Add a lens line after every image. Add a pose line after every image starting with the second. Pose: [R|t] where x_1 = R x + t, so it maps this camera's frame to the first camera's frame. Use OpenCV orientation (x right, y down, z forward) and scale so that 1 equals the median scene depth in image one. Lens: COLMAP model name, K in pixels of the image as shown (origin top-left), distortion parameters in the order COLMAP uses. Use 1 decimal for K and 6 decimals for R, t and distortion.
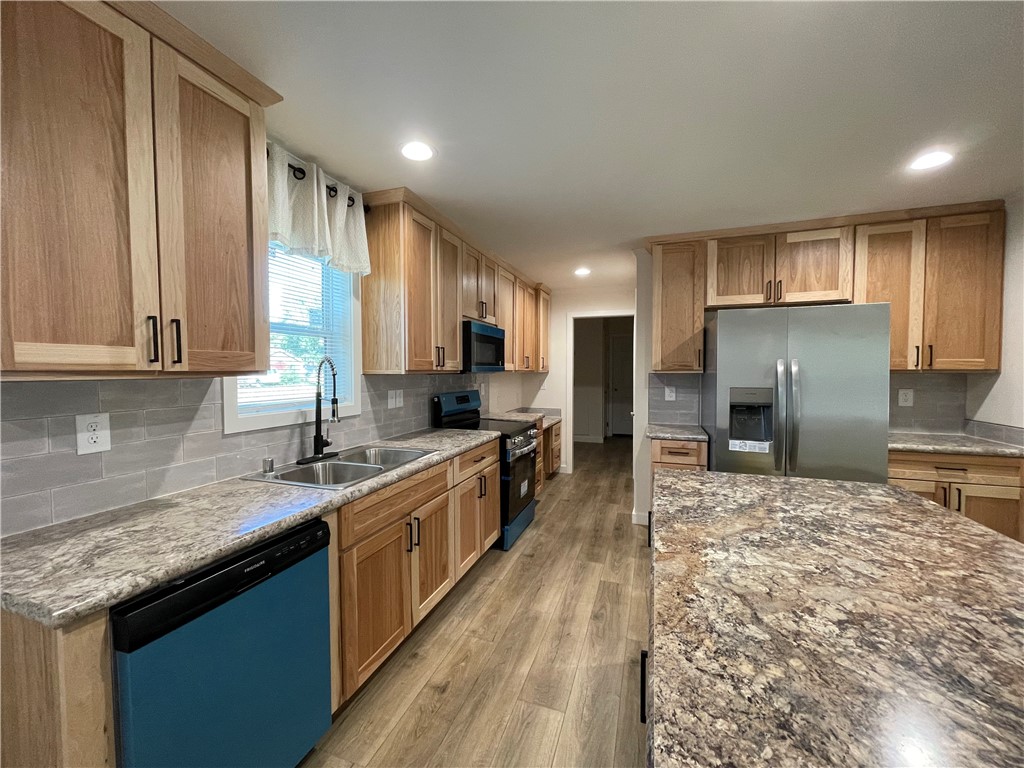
lens RADIAL K [[411.2, 0, 503.9], [0, 411.2, 384.7], [0, 0, 1]] dist [-0.000833, -0.000253]
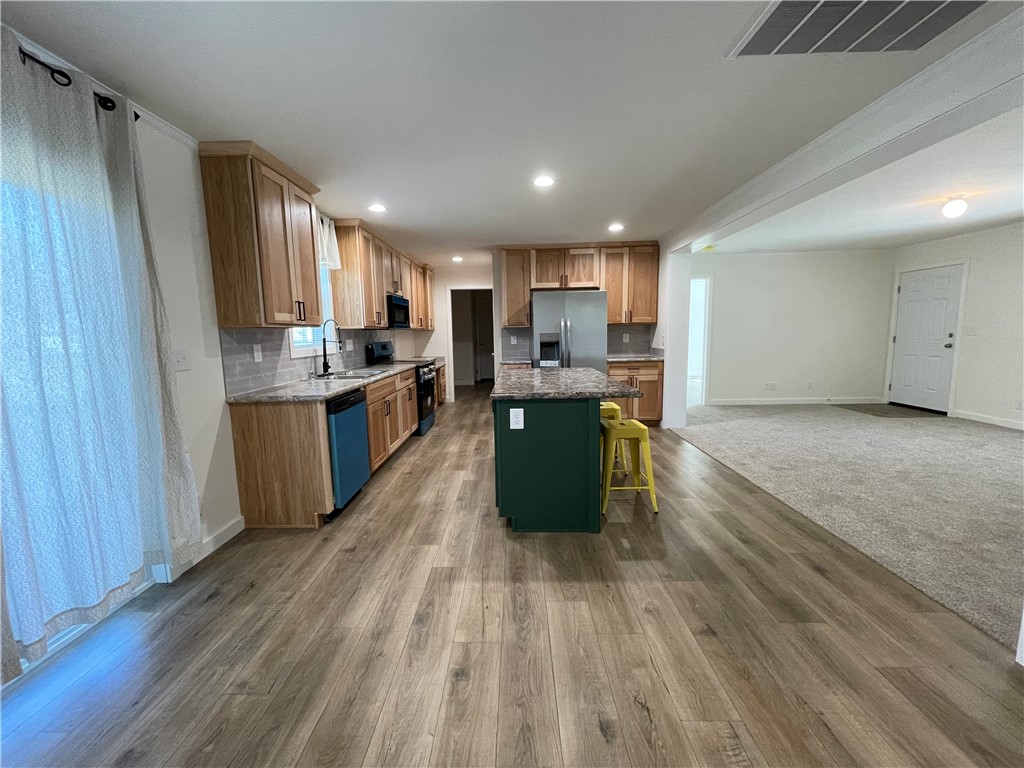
lens RADIAL K [[411.2, 0, 503.9], [0, 411.2, 384.7], [0, 0, 1]] dist [-0.000833, -0.000253]
pose [[0.949059, -0.056793, 0.309938, -0.191891], [0.028701, 0.995115, 0.094460, 0.051762], [-0.313789, -0.080753, 0.946053, -0.688262]]
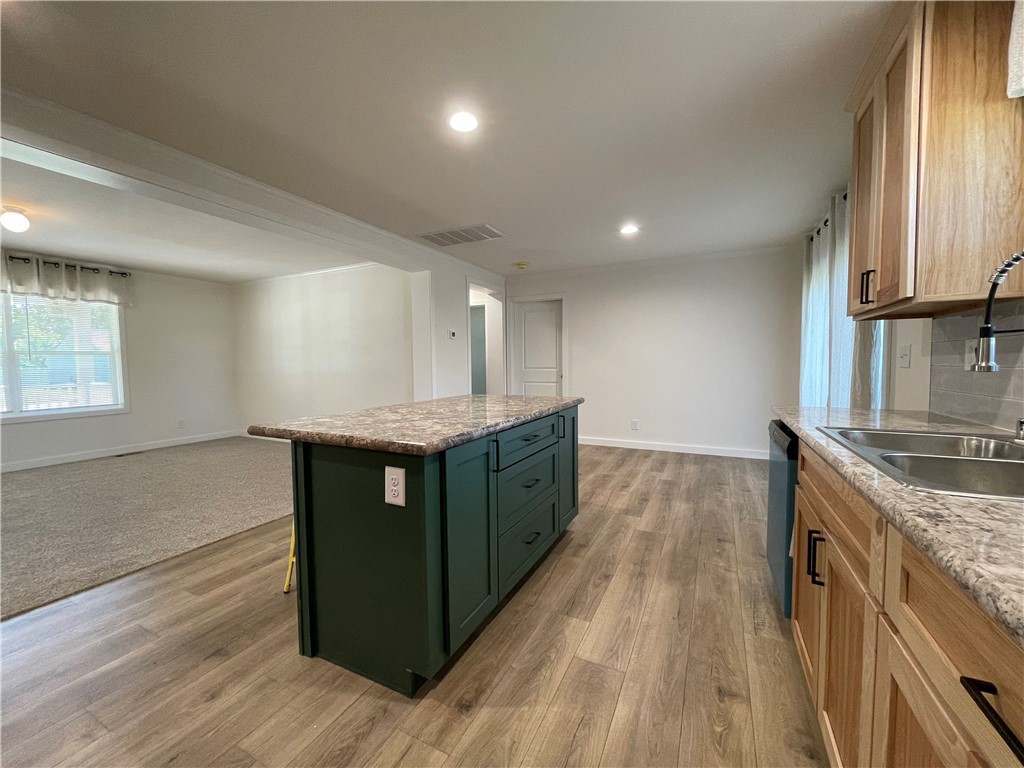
lens RADIAL K [[411.2, 0, 506.5], [0, 411.2, 385.8], [0, 0, 1]] dist [0.000606, -0.000073]
pose [[-0.992260, 0.010274, 0.123750, 0.099886], [0.021718, 0.995569, 0.091488, 0.031129], [-0.122262, 0.093467, -0.988087, 1.063398]]
